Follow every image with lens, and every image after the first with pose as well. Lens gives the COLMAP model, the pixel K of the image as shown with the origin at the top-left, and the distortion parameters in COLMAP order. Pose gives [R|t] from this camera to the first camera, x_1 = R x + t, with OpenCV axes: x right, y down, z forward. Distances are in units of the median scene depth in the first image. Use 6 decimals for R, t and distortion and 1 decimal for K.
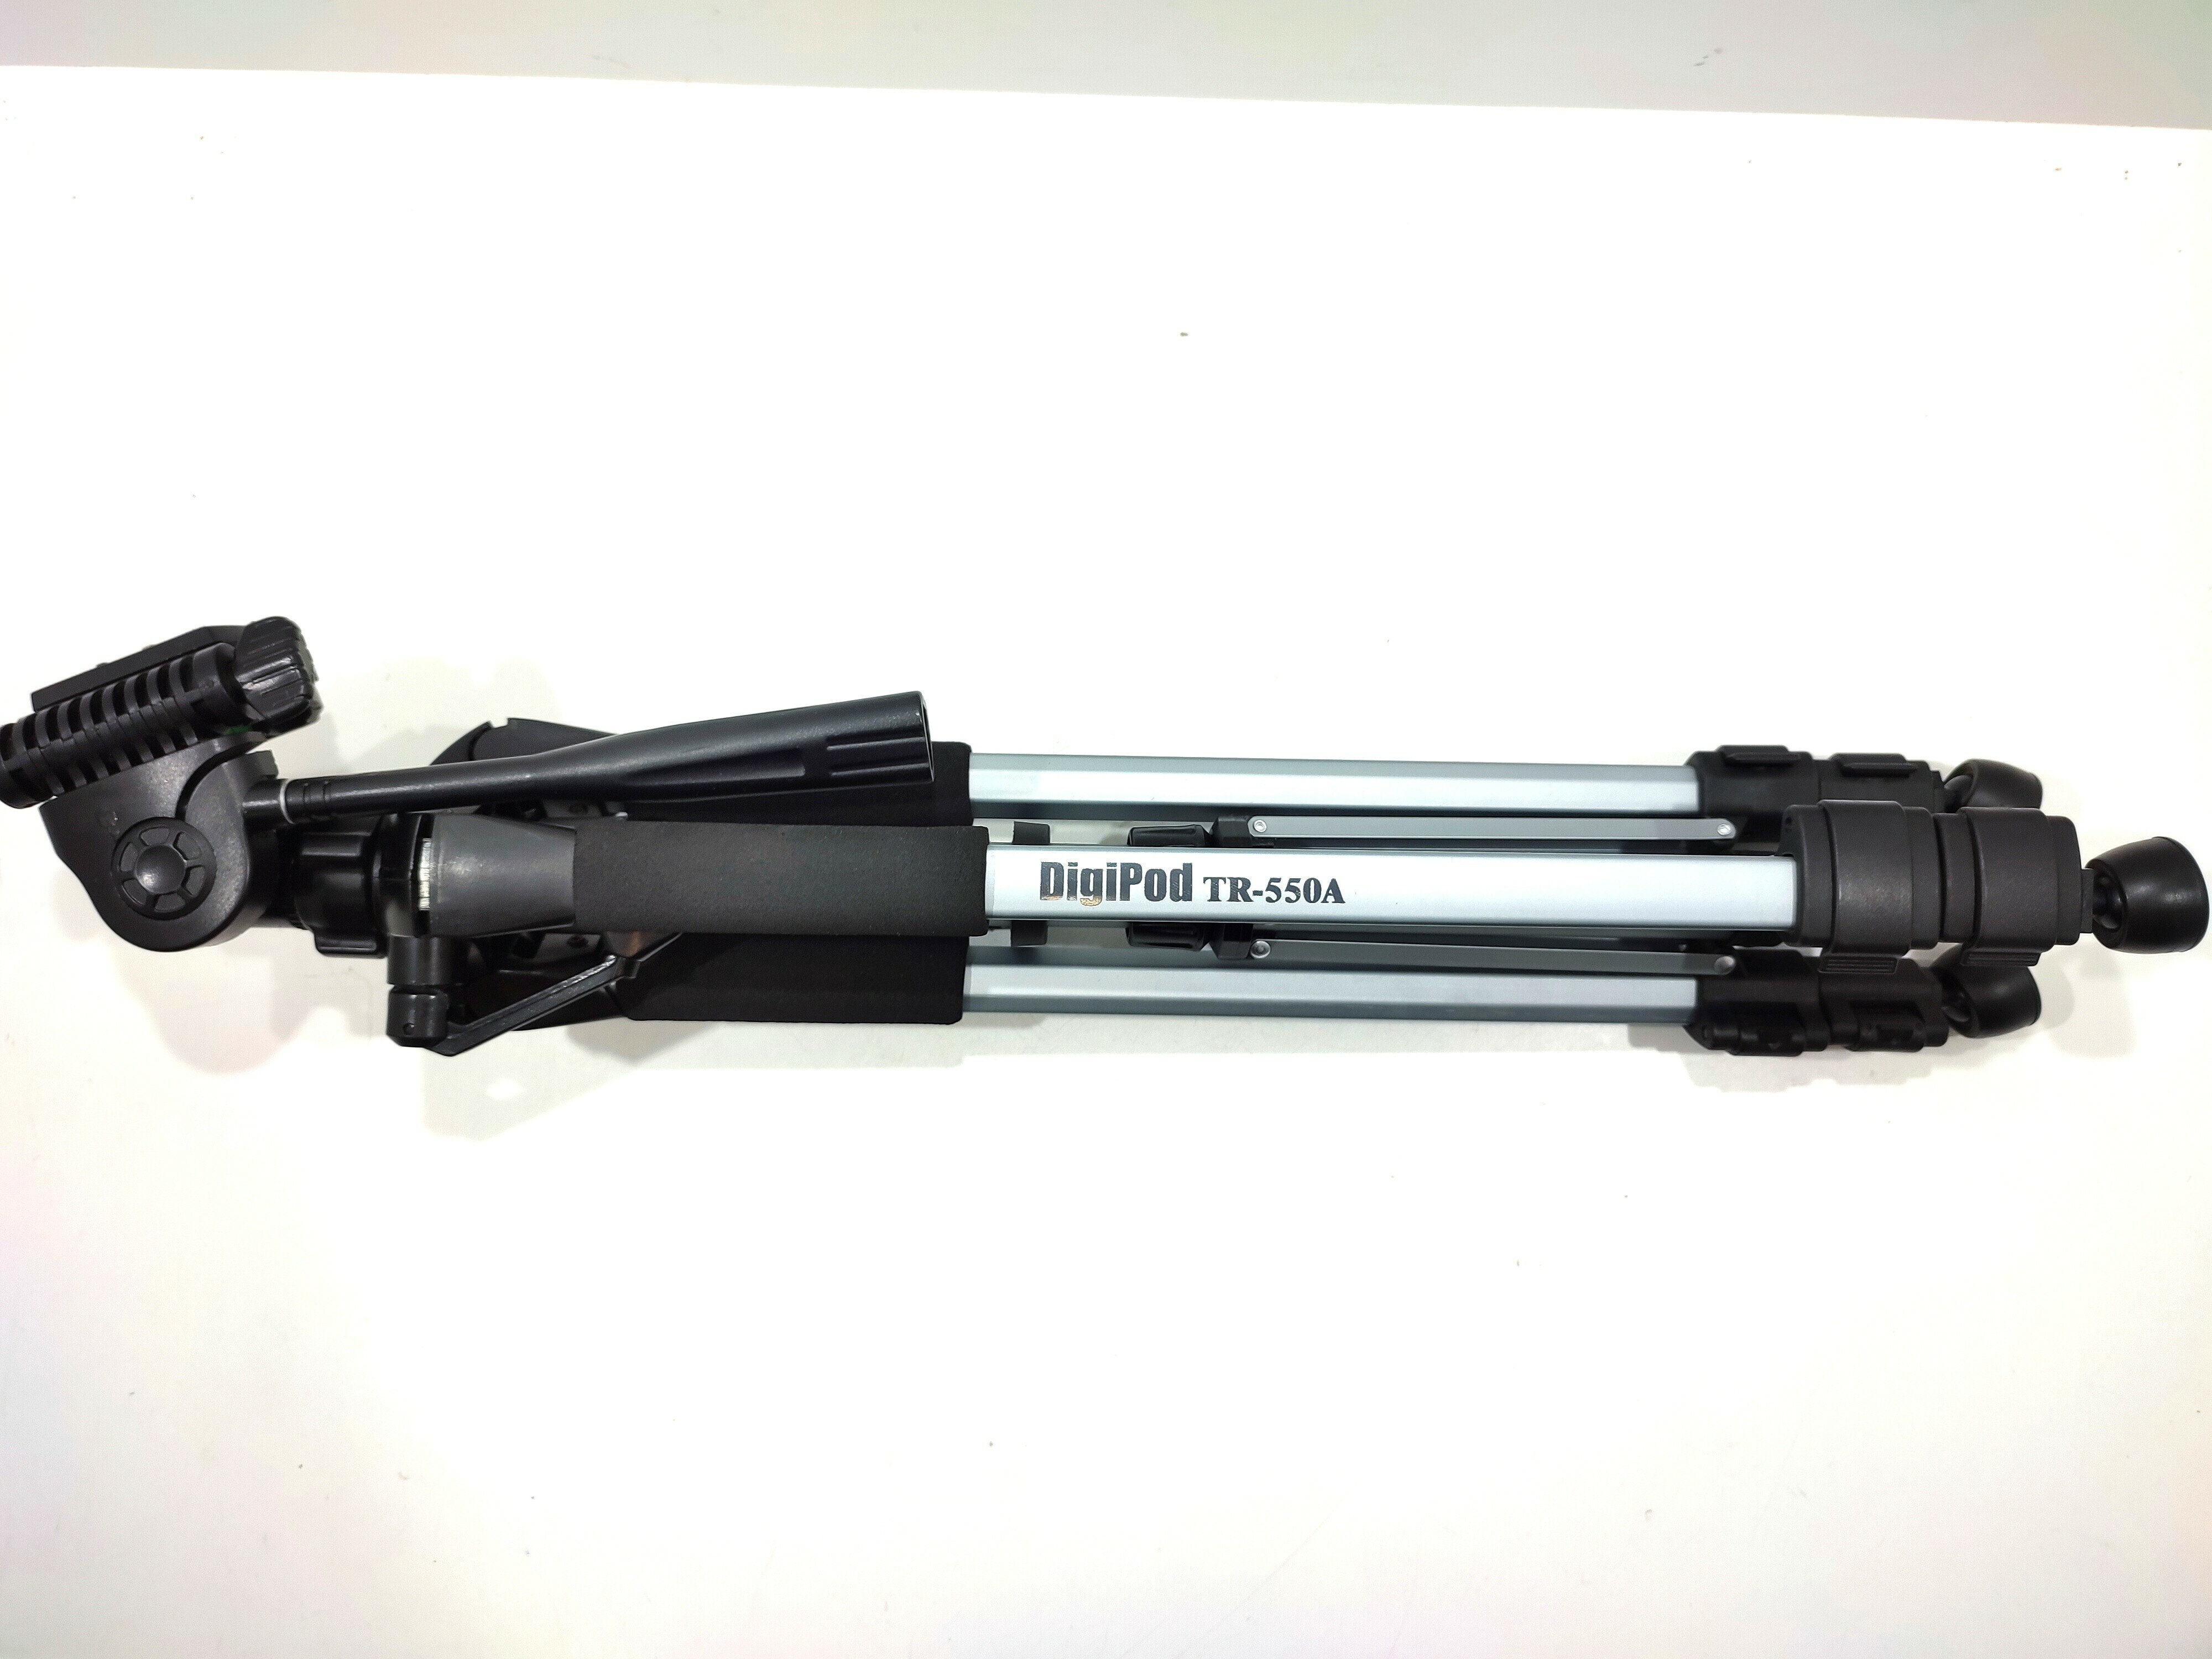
lens RADIAL K [[1589.6, 0, 1106.0], [0, 1589.6, 829.5], [0, 0, 1]] dist [0.000235, 0.000302]
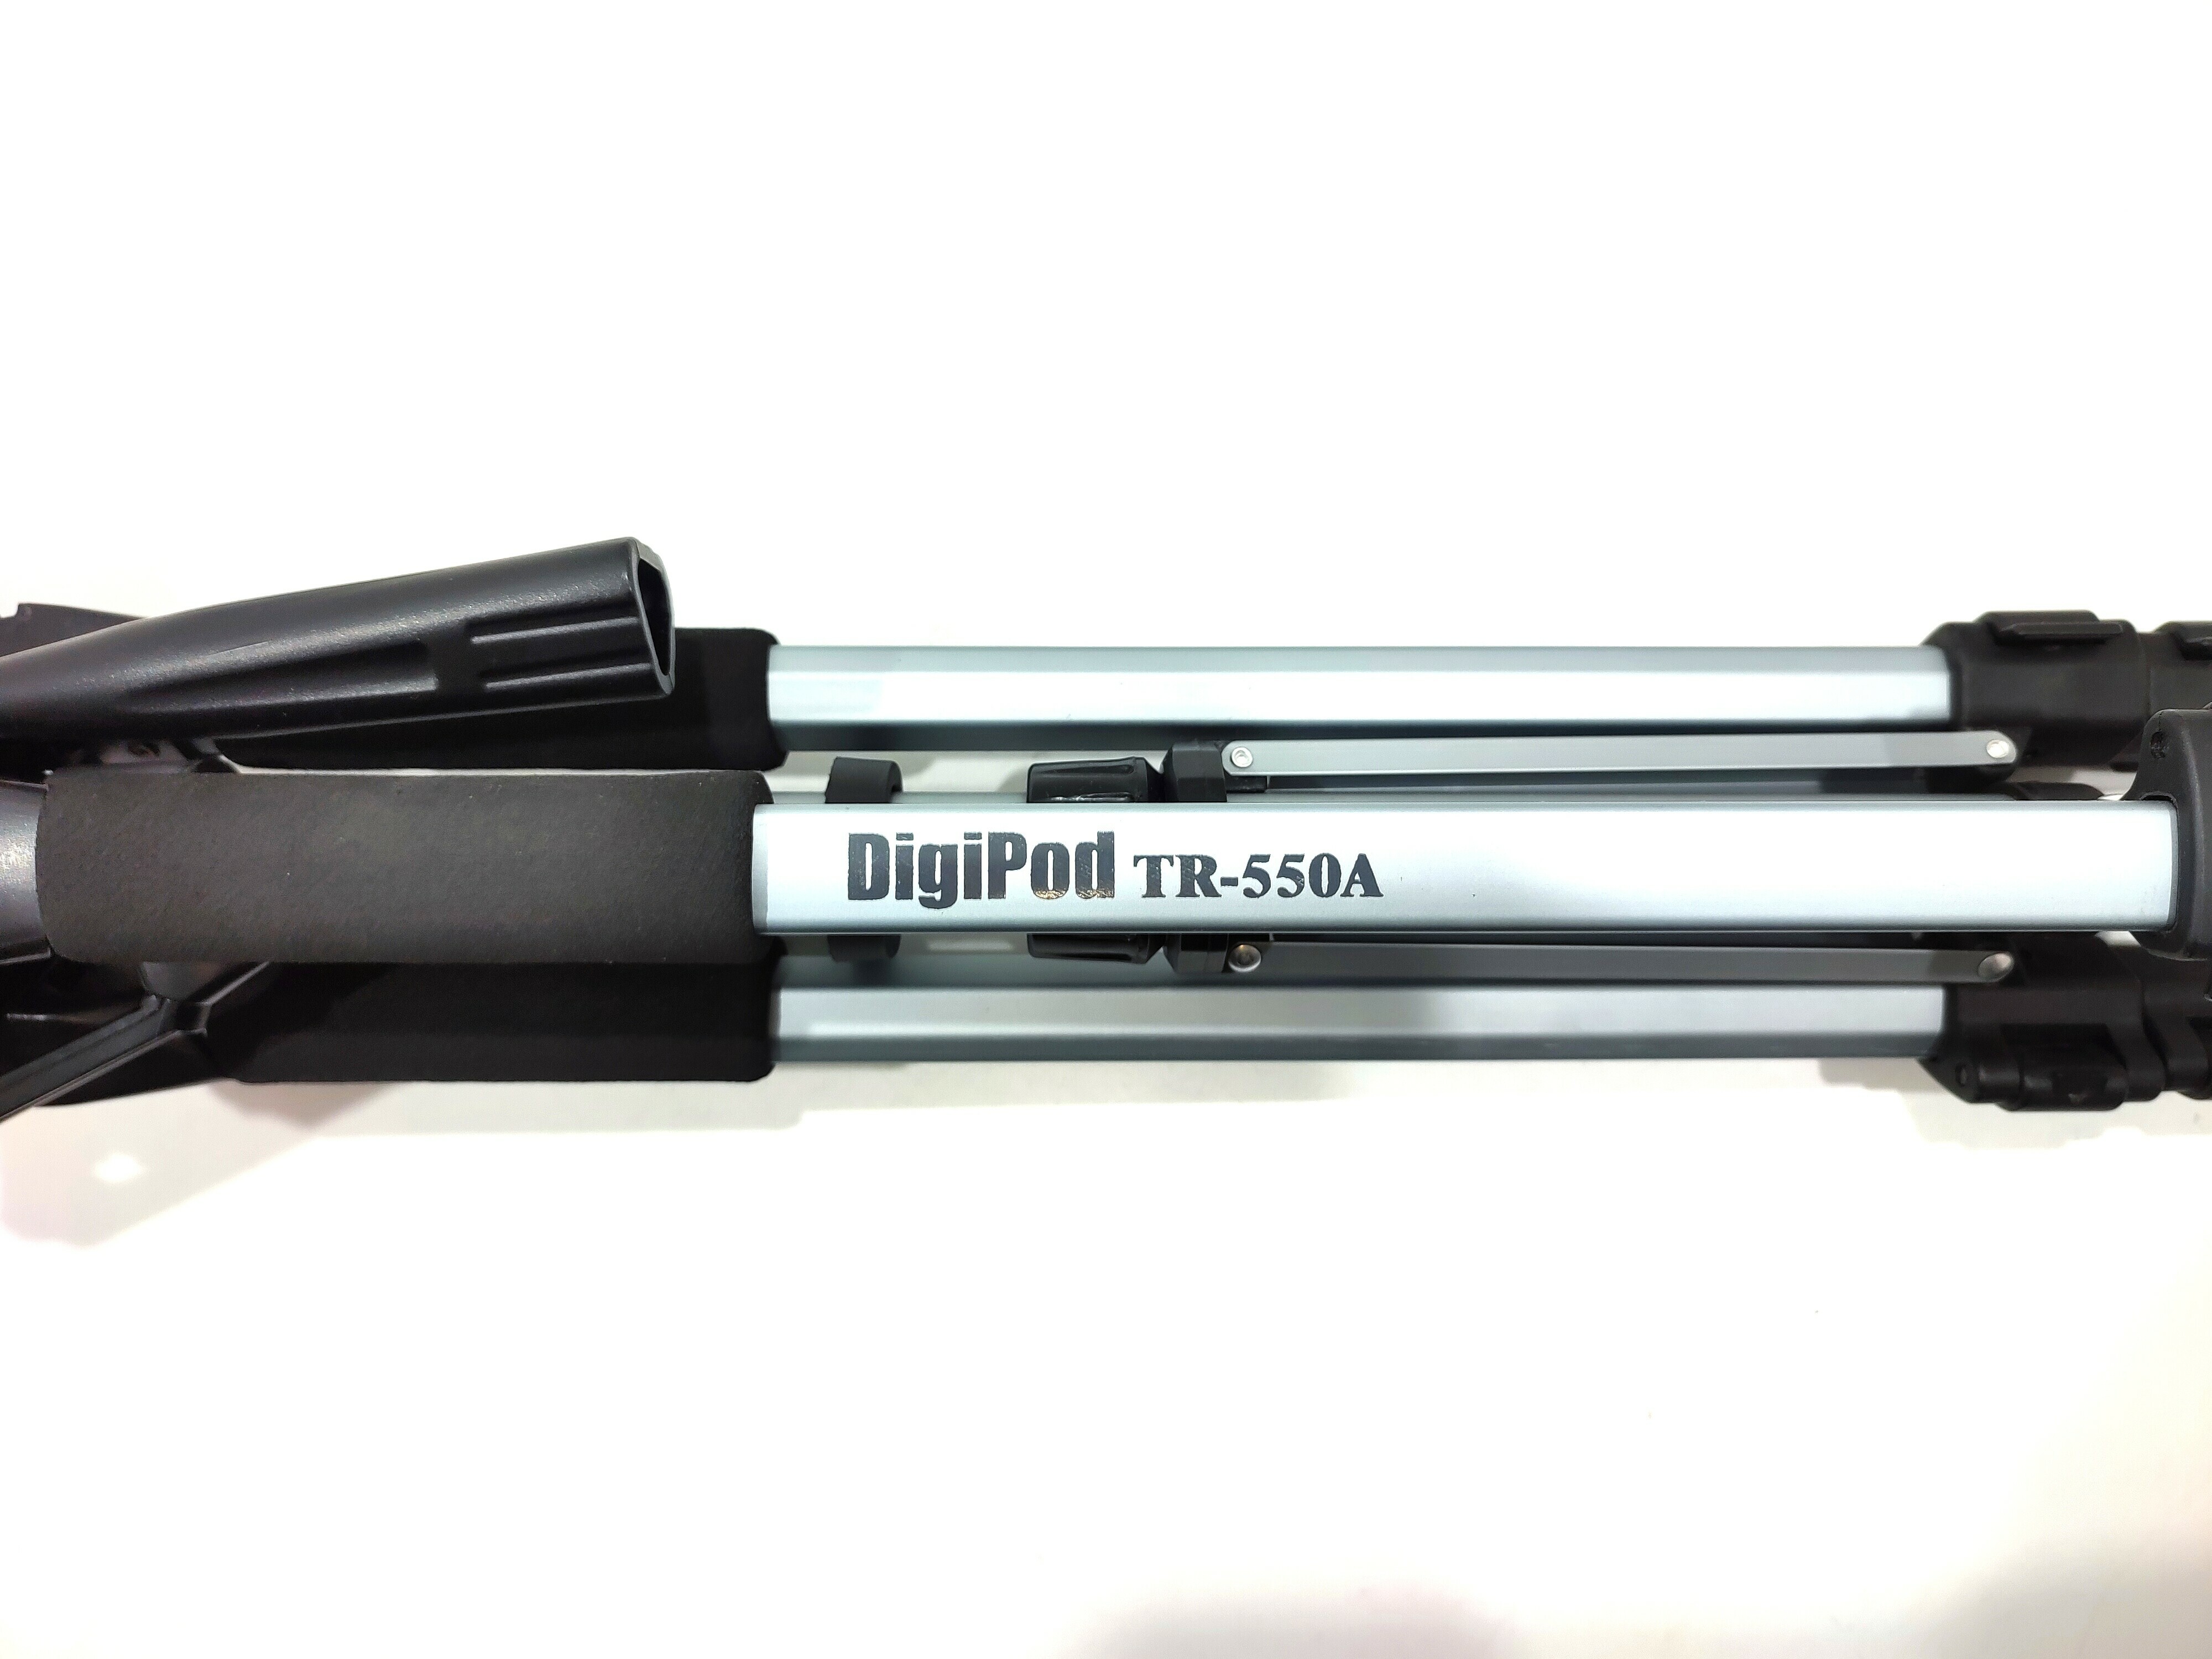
lens RADIAL K [[1639.5, 0, 1106.0], [0, 1639.5, 829.5], [0, 0, 1]] dist [0.002483, -0.002085]
pose [[0.999725, -0.017160, -0.016004, 0.055024], [0.018069, 0.998126, 0.058457, -0.012597], [0.014971, -0.058730, 0.998162, 0.372356]]
